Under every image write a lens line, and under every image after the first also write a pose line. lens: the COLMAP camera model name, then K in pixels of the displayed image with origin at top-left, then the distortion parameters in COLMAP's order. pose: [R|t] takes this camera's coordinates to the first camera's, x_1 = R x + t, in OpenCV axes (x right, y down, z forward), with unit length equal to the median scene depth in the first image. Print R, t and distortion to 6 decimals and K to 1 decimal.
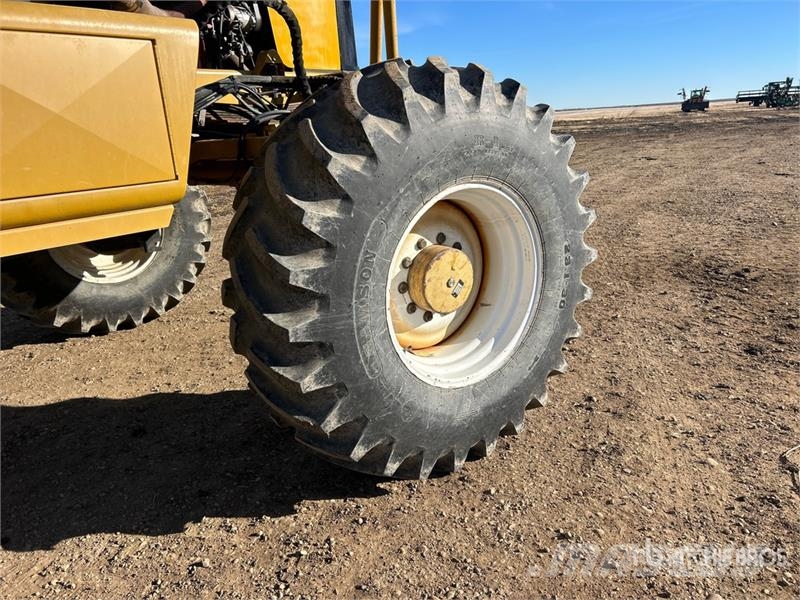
lens RADIAL K [[601.0, 0, 401.1], [0, 601.0, 304.7], [0, 0, 1]] dist [0.052463, -0.051628]
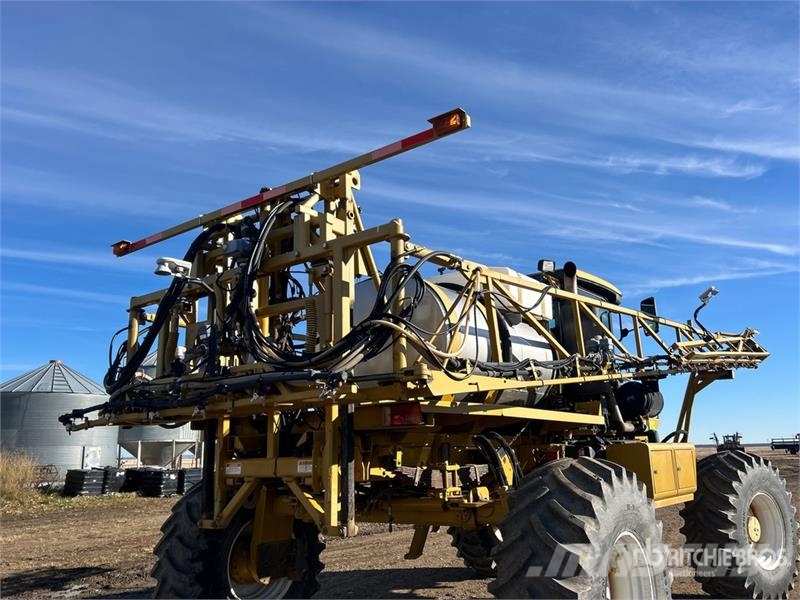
lens RADIAL K [[656.7, 0, 394.1], [0, 656.7, 301.4], [0, 0, 1]] dist [0.062974, -0.074954]
pose [[0.999249, 0.027779, -0.027020, -1.461807], [-0.037537, 0.867071, -0.496768, 0.608318], [0.009629, 0.497409, 0.867463, -2.095593]]
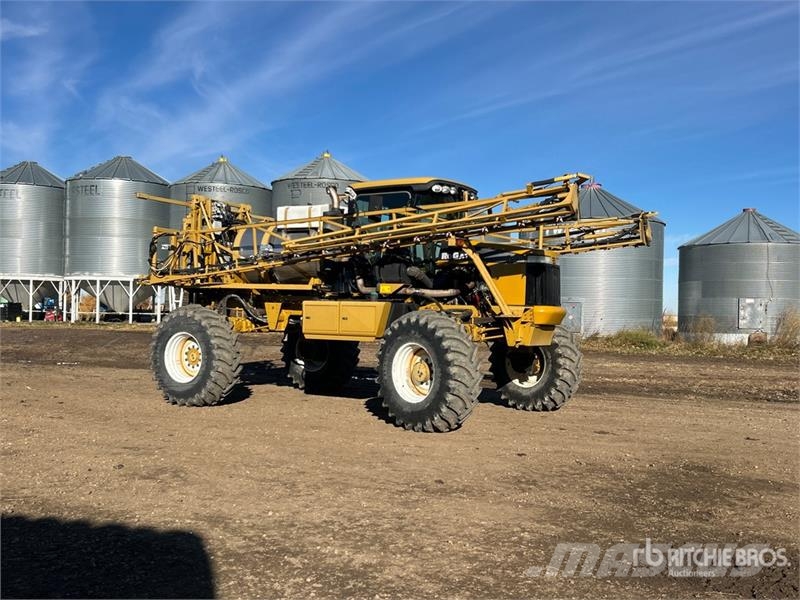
lens RADIAL K [[806.2, 0, 396.8], [0, 806.2, 299.3], [0, 0, 1]] dist [0.152408, -0.403583]
pose [[0.108746, 0.048171, -0.992902, 4.380361], [-0.312954, 0.949695, 0.011799, -0.424111], [0.943522, 0.309449, 0.118351, 0.217264]]
